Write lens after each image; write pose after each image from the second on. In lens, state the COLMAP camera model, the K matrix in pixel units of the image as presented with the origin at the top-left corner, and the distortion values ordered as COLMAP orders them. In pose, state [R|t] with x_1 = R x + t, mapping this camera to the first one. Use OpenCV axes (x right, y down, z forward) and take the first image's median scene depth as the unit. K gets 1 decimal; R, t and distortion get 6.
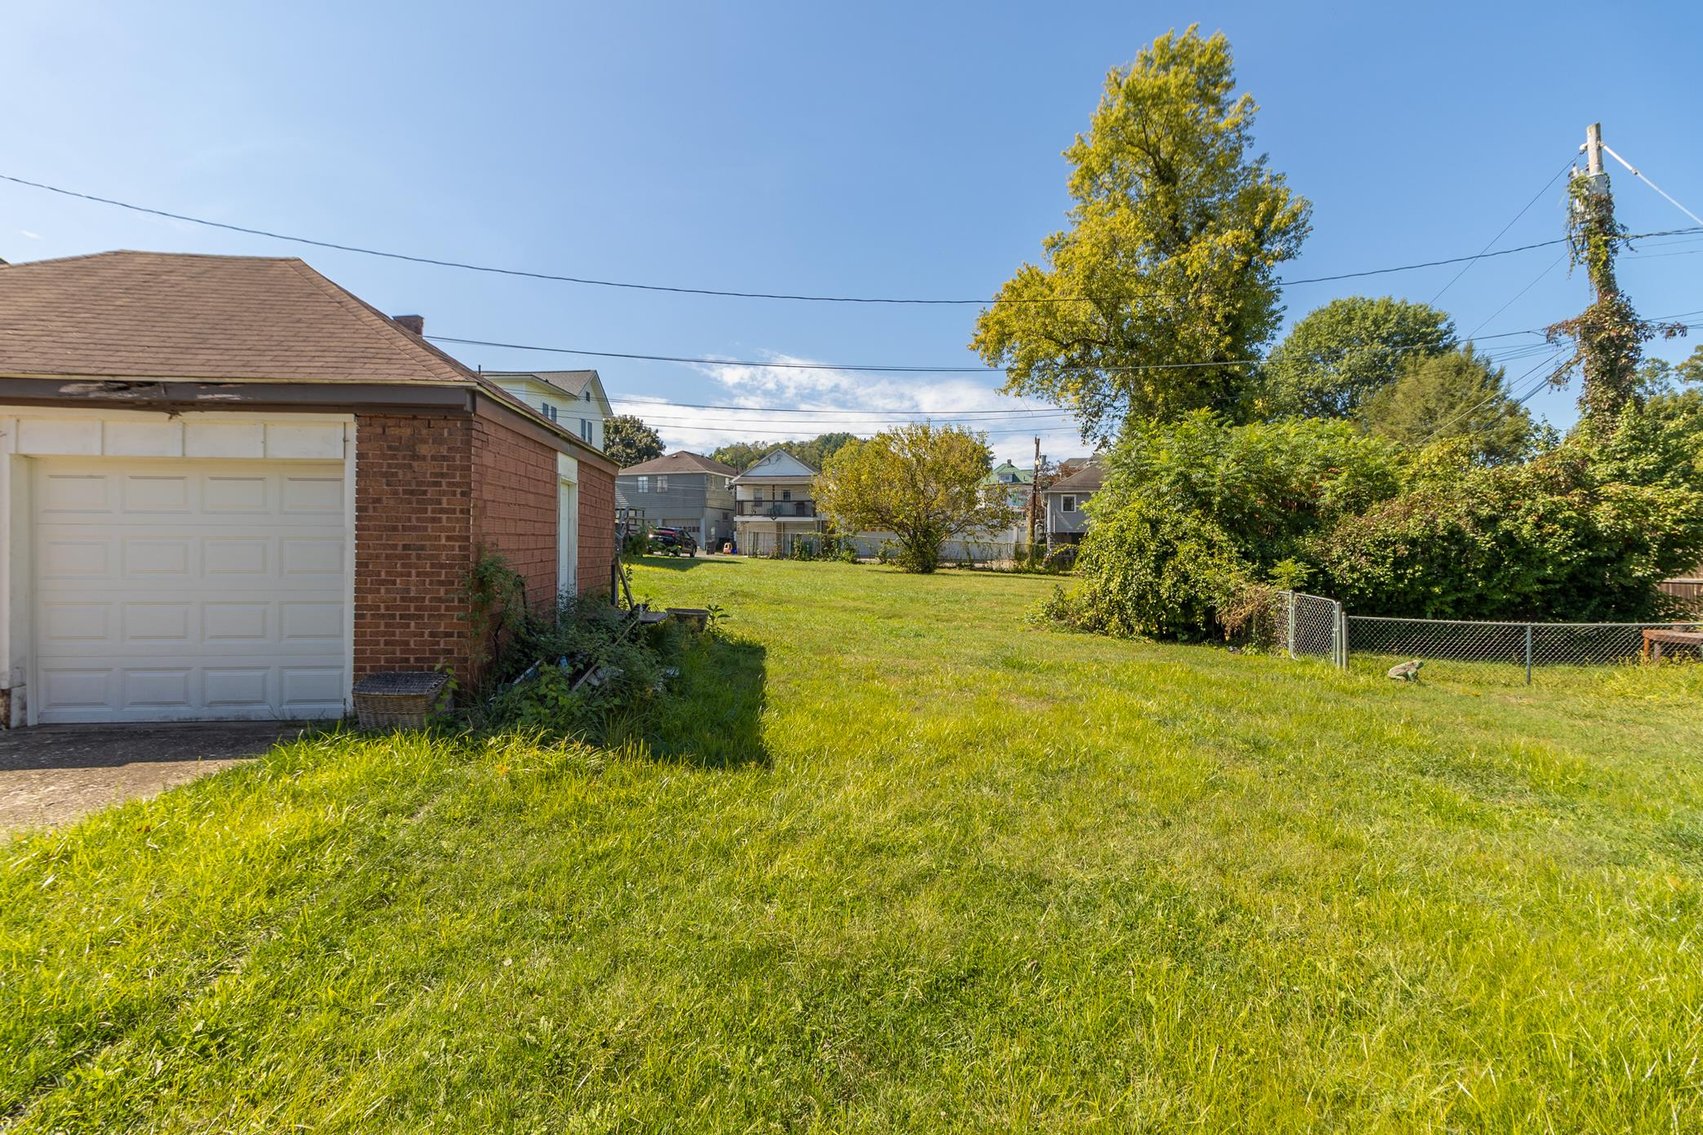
lens RADIAL K [[790.1, 0, 855.6], [0, 790.1, 561.1], [0, 0, 1]] dist [0.007727, -0.001240]
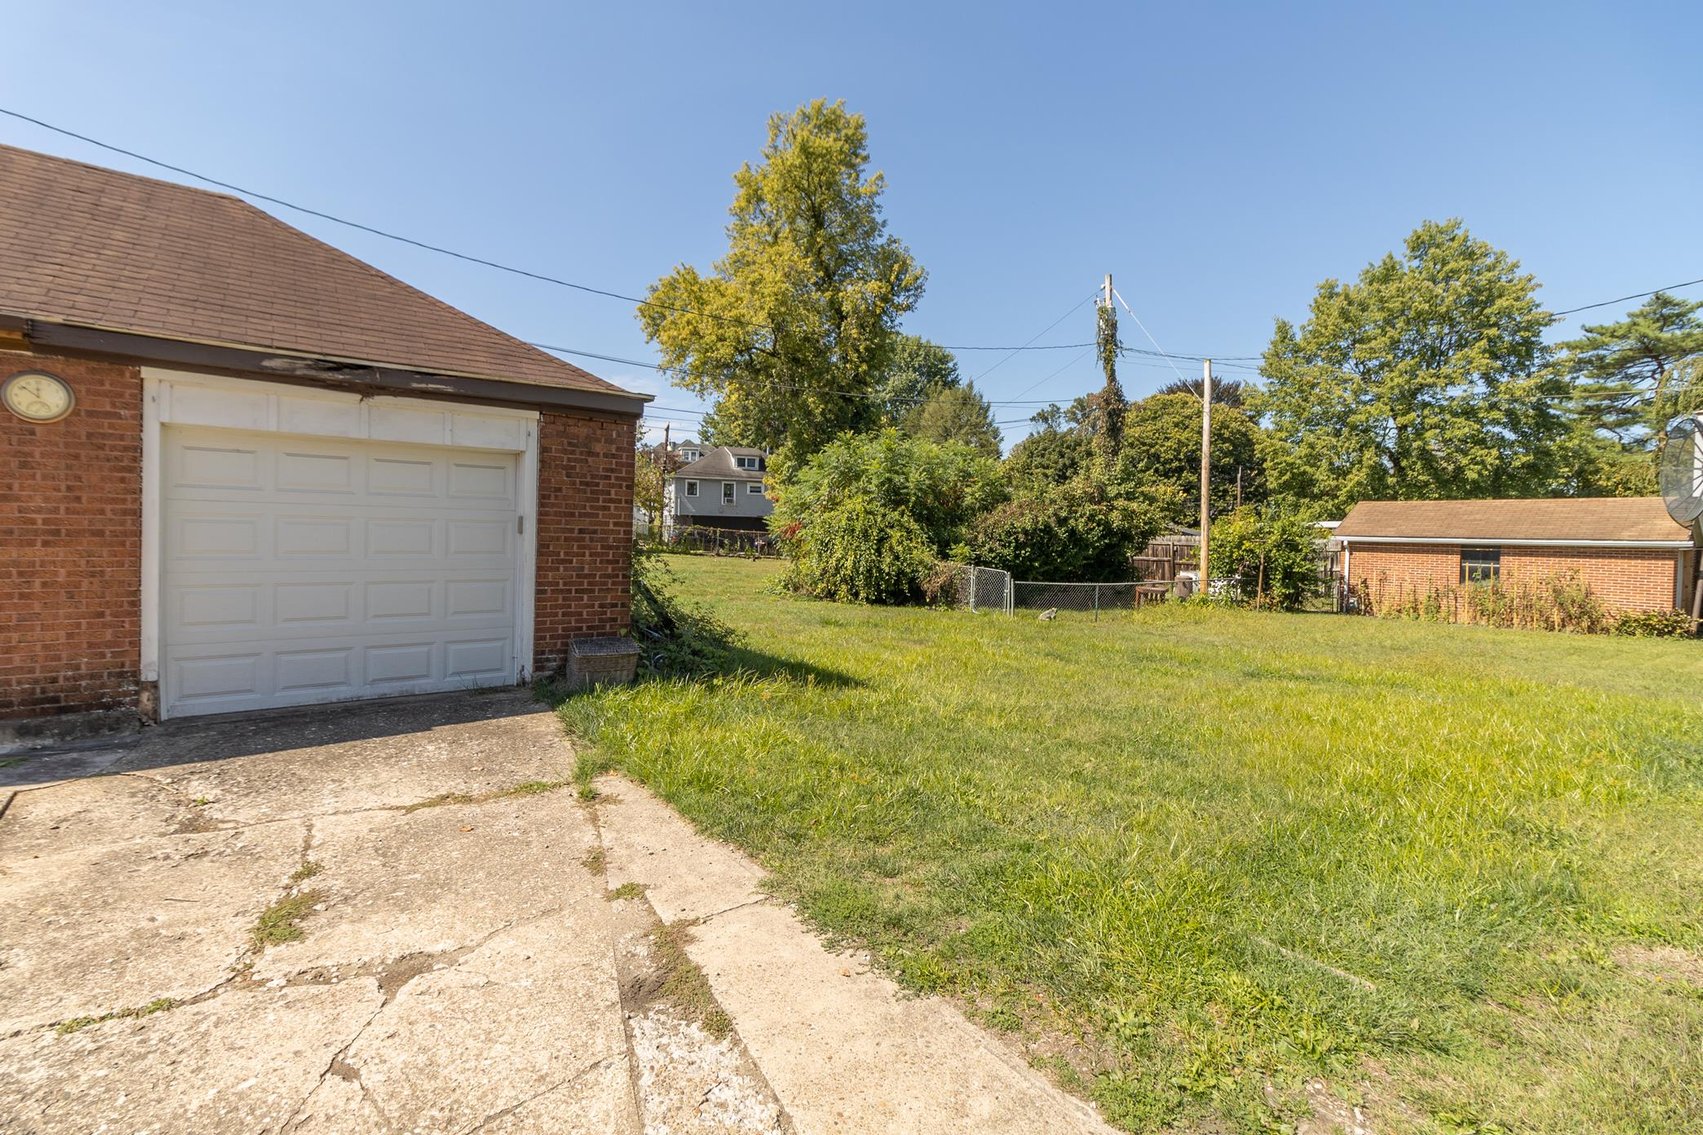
lens RADIAL K [[790.1, 0, 855.9], [0, 790.1, 566.2], [0, 0, 1]] dist [0.007727, -0.001240]
pose [[0.839234, -0.008305, 0.543707, -0.389508], [-0.009636, 0.999499, 0.030141, -0.002278], [-0.543685, -0.030534, 0.838733, -0.085475]]
